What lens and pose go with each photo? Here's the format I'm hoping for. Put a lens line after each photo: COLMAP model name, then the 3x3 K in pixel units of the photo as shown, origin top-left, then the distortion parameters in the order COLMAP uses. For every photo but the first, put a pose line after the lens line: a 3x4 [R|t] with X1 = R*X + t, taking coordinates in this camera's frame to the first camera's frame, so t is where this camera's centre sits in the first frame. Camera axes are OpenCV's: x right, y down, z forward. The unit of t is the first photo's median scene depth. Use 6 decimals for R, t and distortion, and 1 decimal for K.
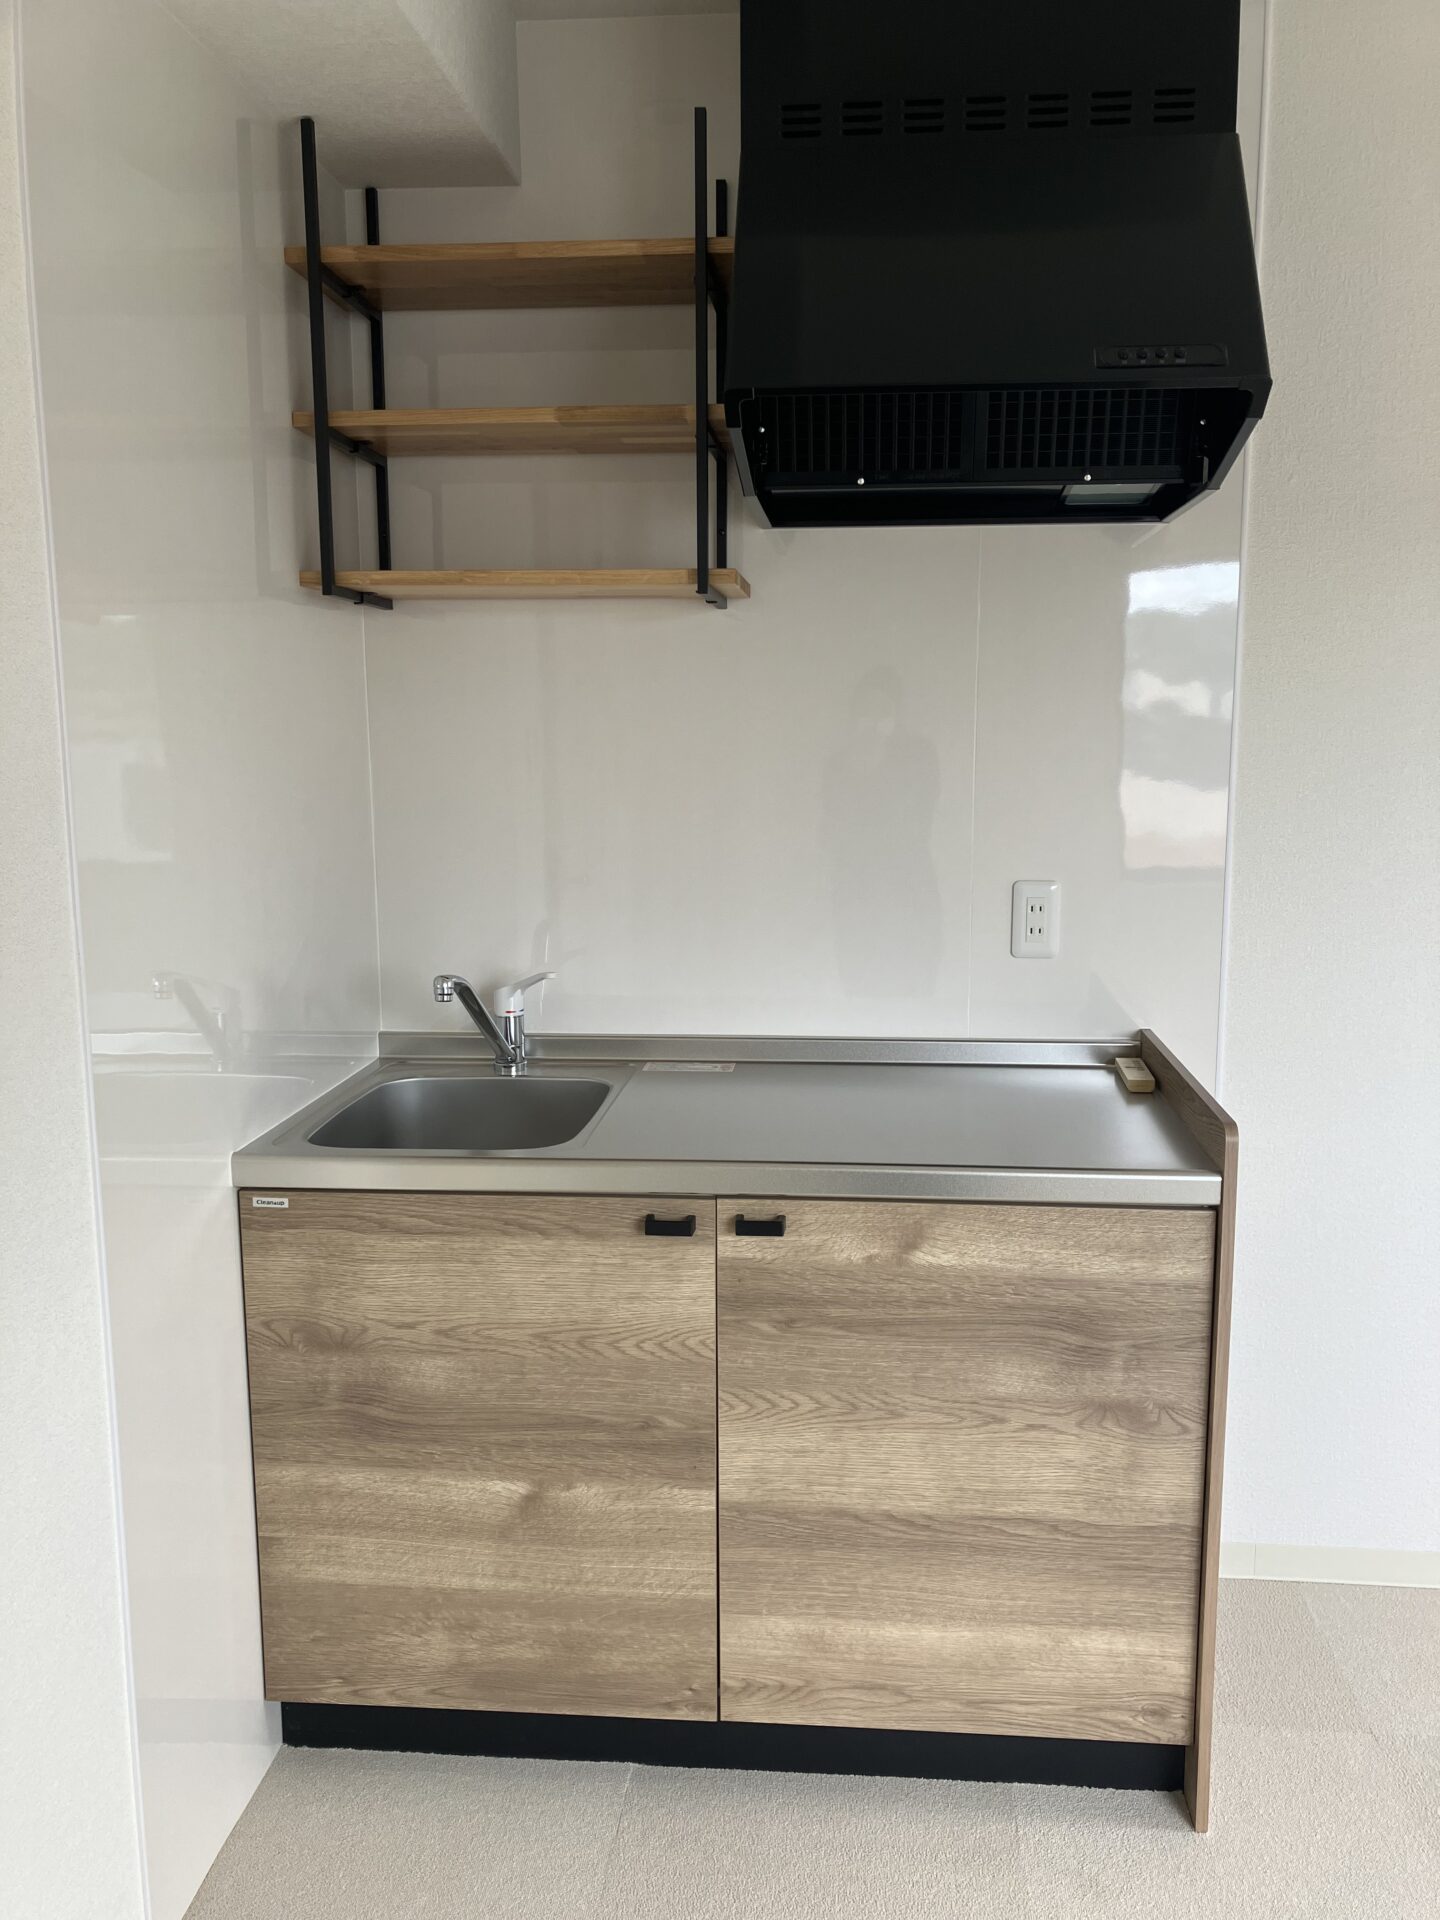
lens RADIAL K [[1563.4, 0, 723.2], [0, 1563.4, 965.6], [0, 0, 1]] dist [-0.009105, -0.033710]
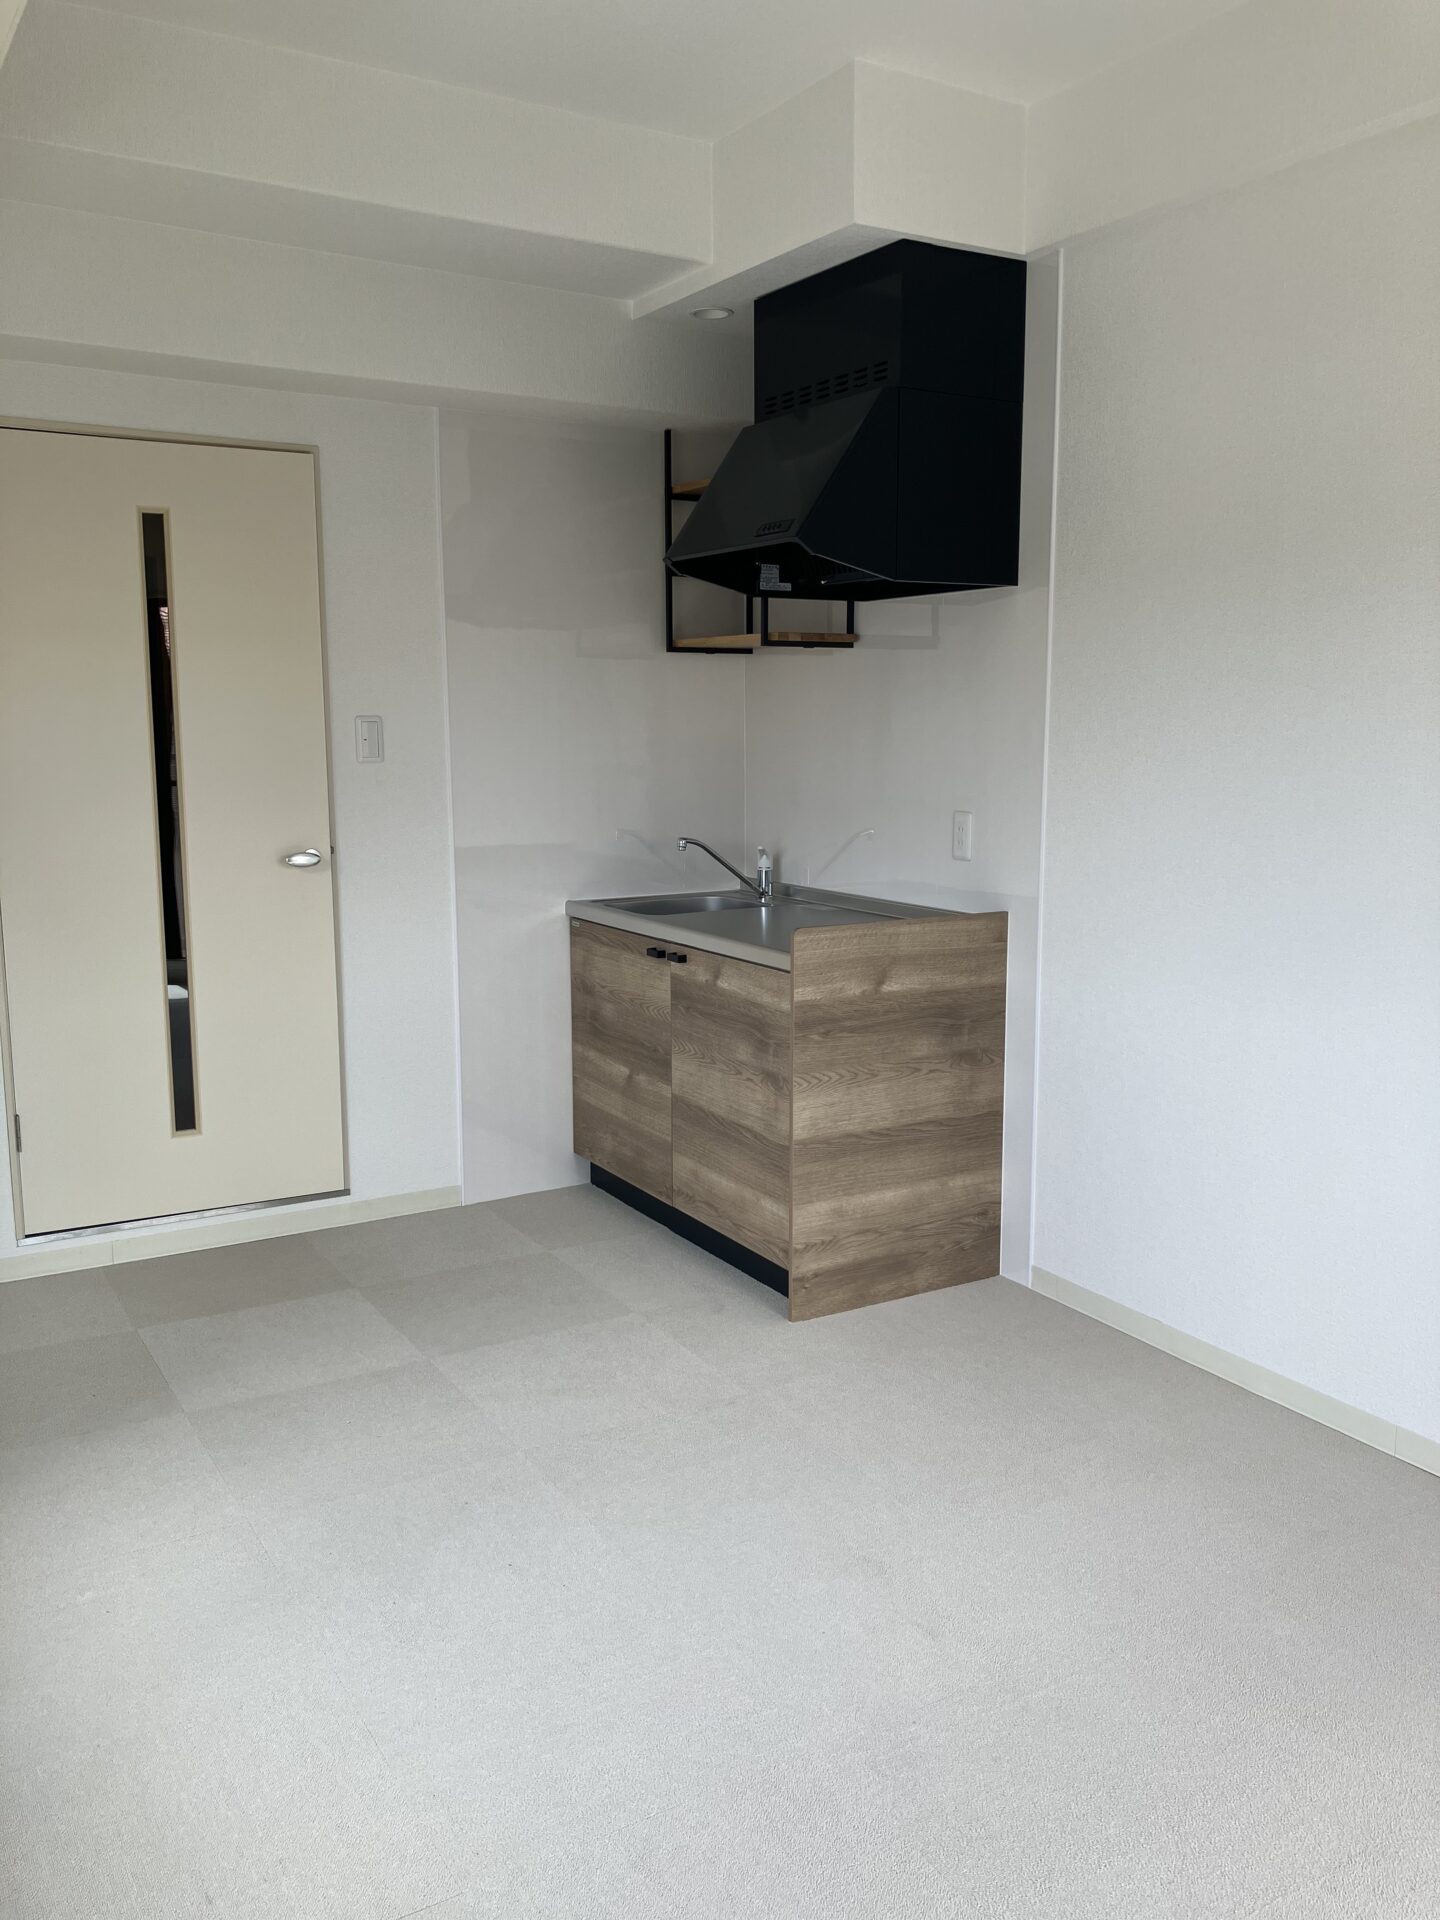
lens RADIAL K [[1563.4, 0, 718.9], [0, 1563.4, 958.5], [0, 0, 1]] dist [-0.009105, -0.033710]
pose [[0.574305, 0.126661, -0.808784, 1.682656], [-0.119996, 0.990312, 0.069883, 0.015607], [0.809800, 0.056916, 0.583939, -0.165098]]
